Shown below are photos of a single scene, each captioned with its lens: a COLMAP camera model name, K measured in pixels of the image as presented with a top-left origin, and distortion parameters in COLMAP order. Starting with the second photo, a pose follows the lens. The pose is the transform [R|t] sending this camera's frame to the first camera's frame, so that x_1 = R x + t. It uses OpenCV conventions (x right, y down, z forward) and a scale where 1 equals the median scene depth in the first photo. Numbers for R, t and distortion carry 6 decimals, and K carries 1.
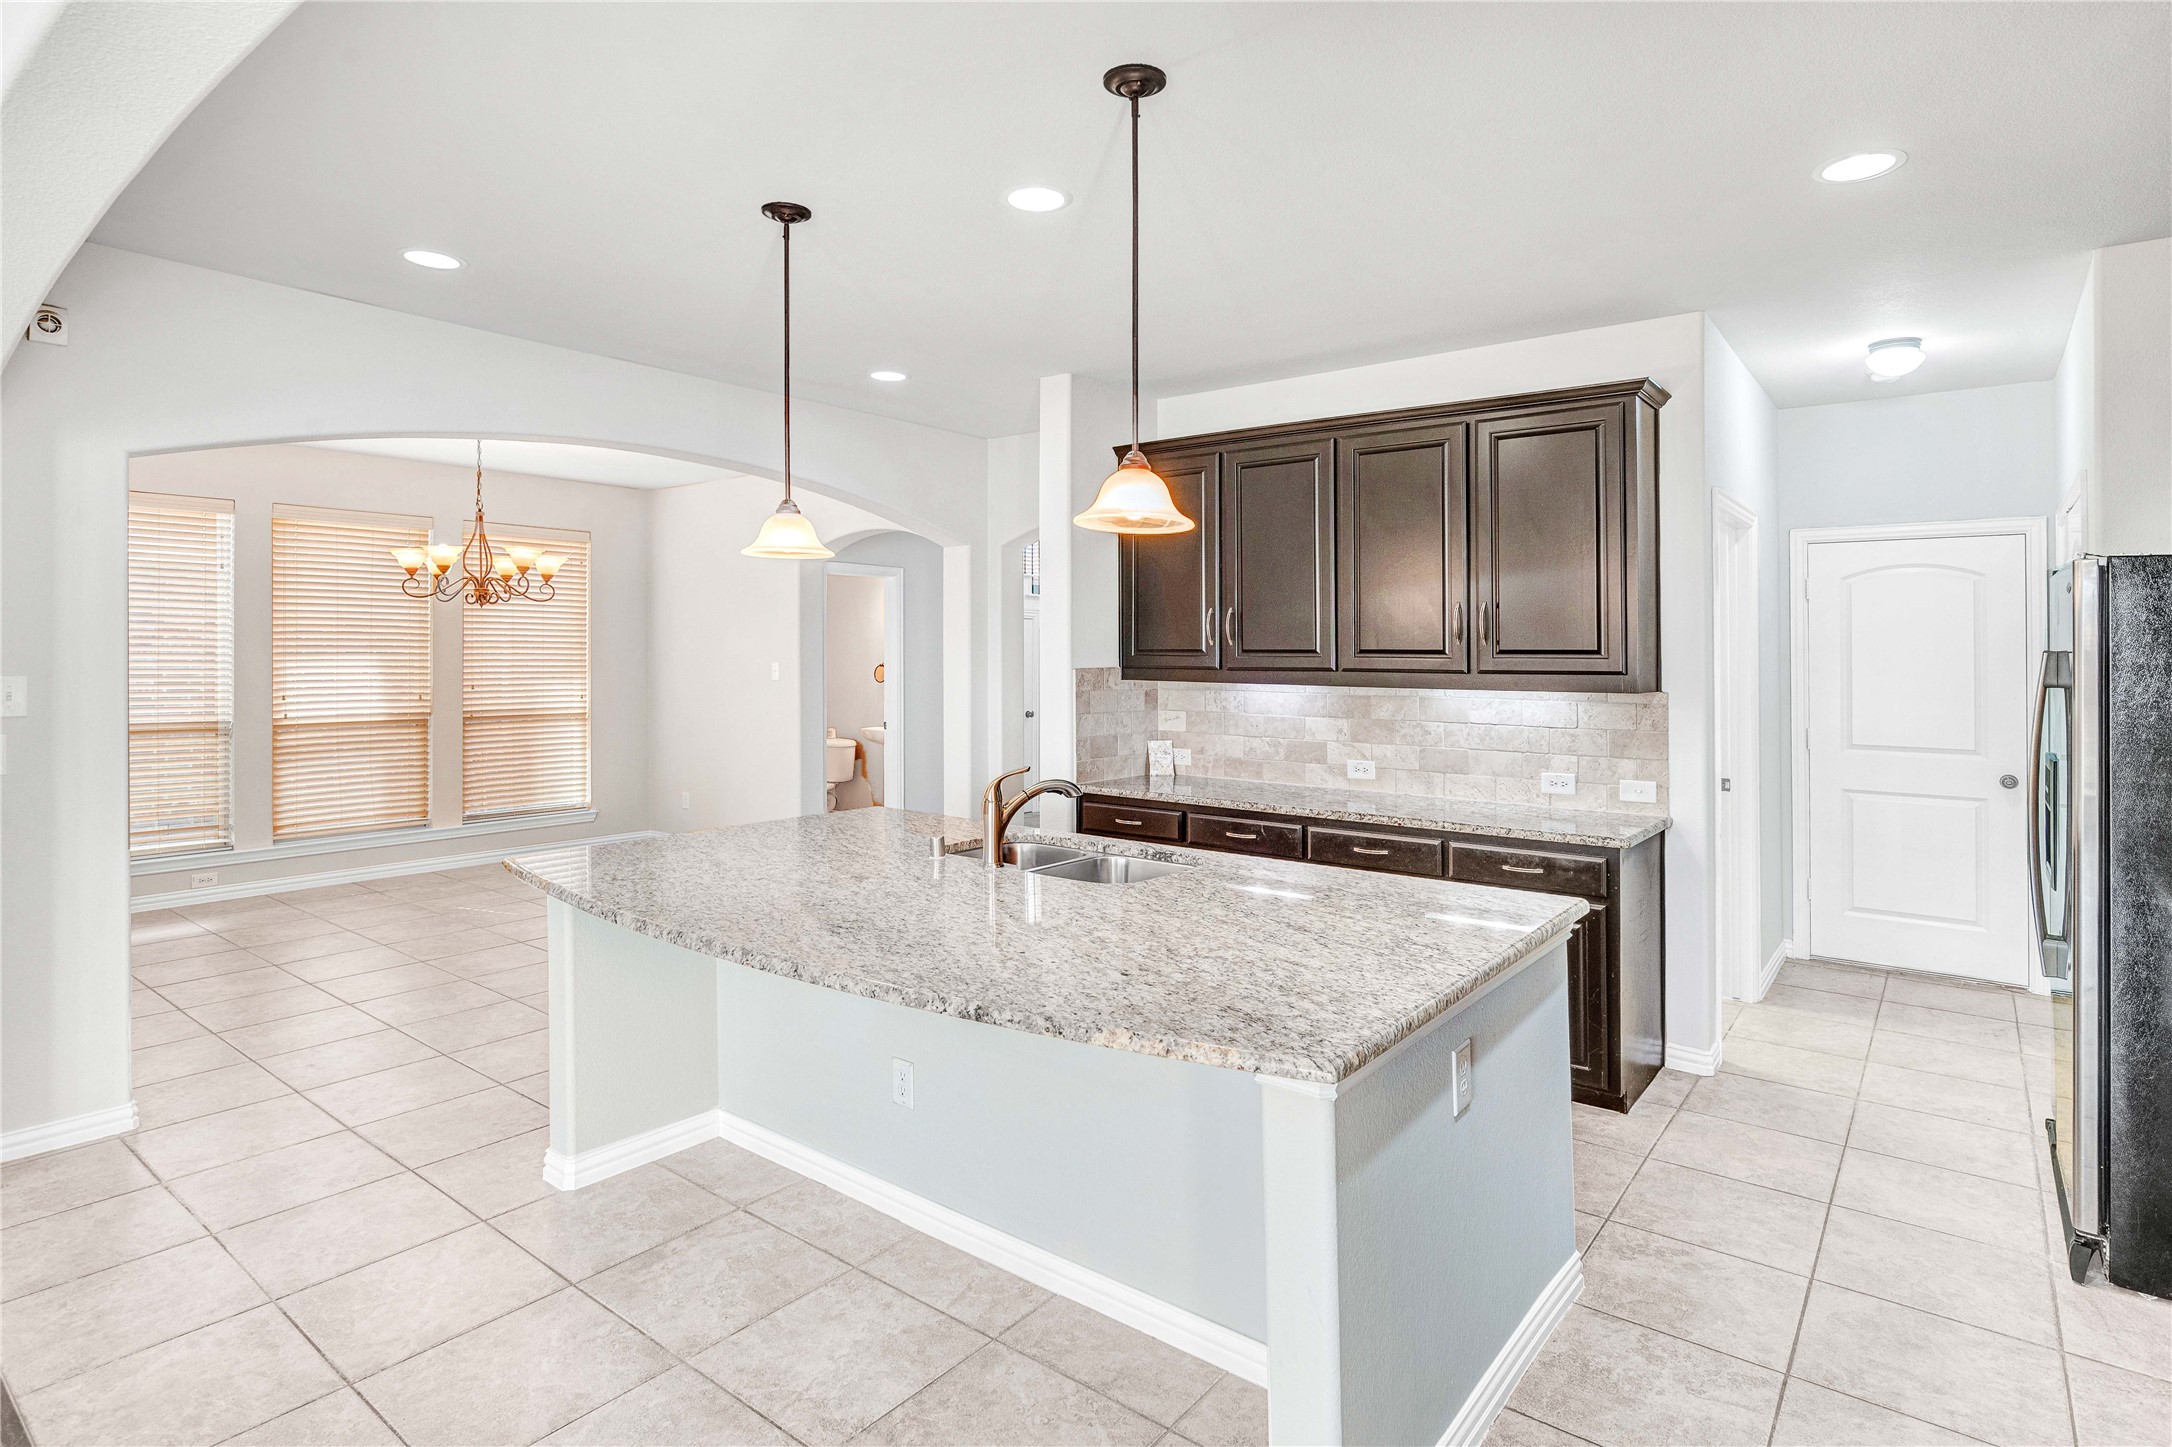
lens RADIAL K [[1124.5, 0, 1091.7], [0, 1124.5, 650.2], [0, 0, 1]] dist [-0.004210, 0.000530]
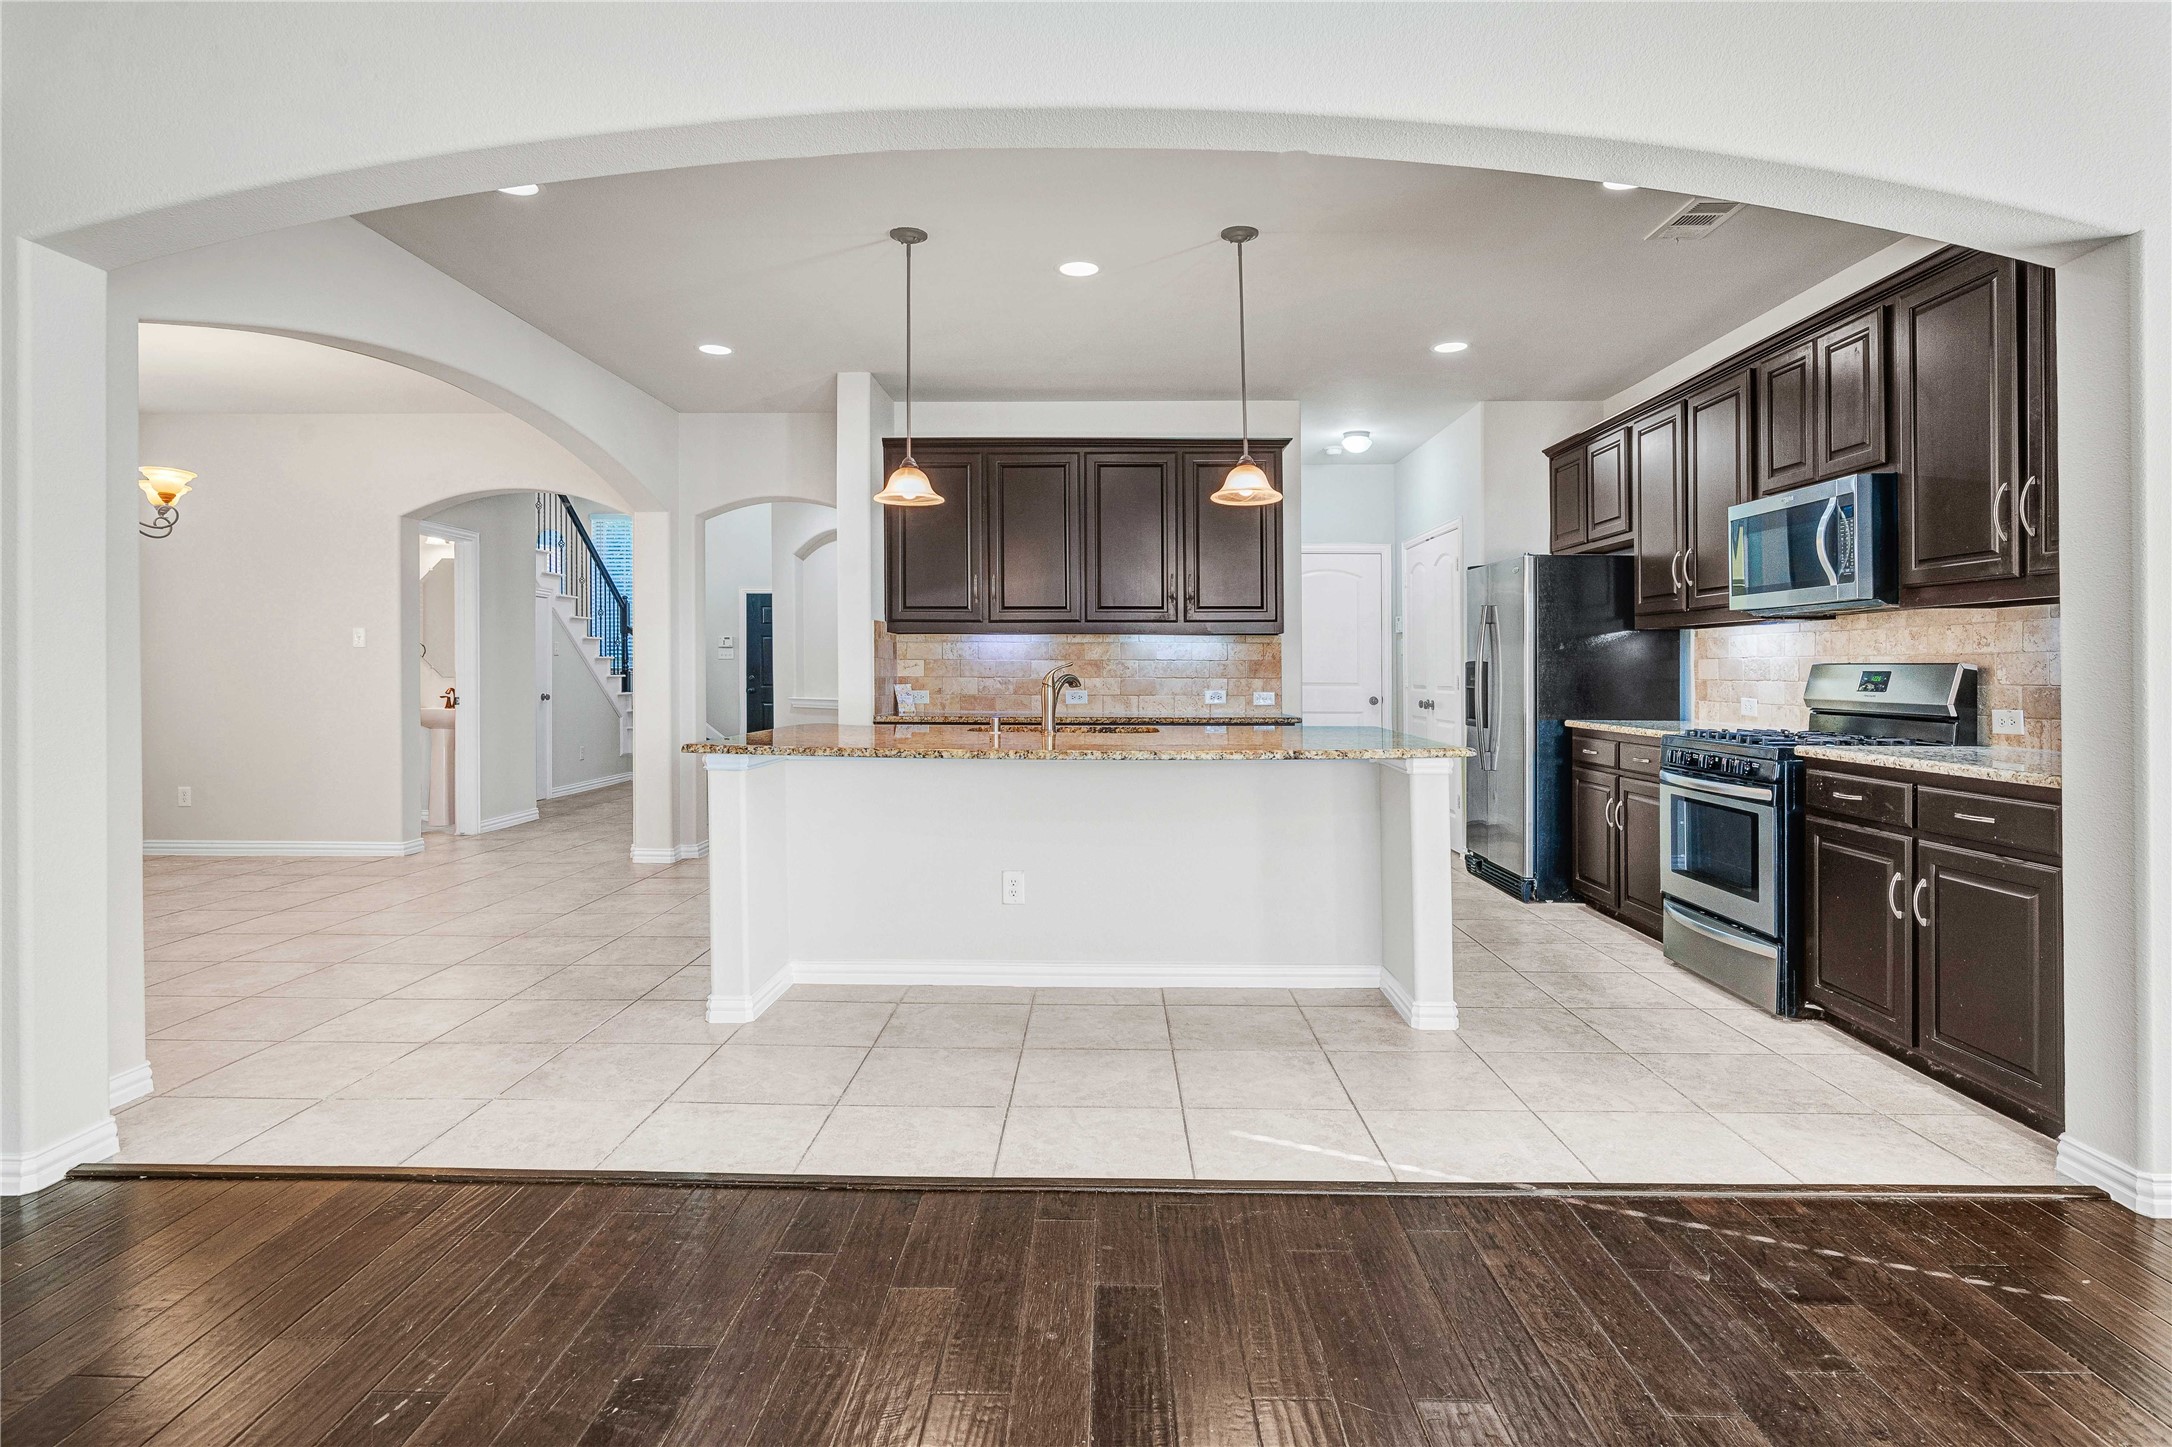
lens RADIAL K [[1124.1, 0, 1083.9], [0, 1124.1, 671.4], [0, 0, 1]] dist [-0.001462, 0.000016]
pose [[0.802587, -0.003454, 0.596524, -0.591453], [0.000539, 0.999987, 0.005065, 0.070669], [-0.596534, -0.003743, 0.802579, -0.107131]]
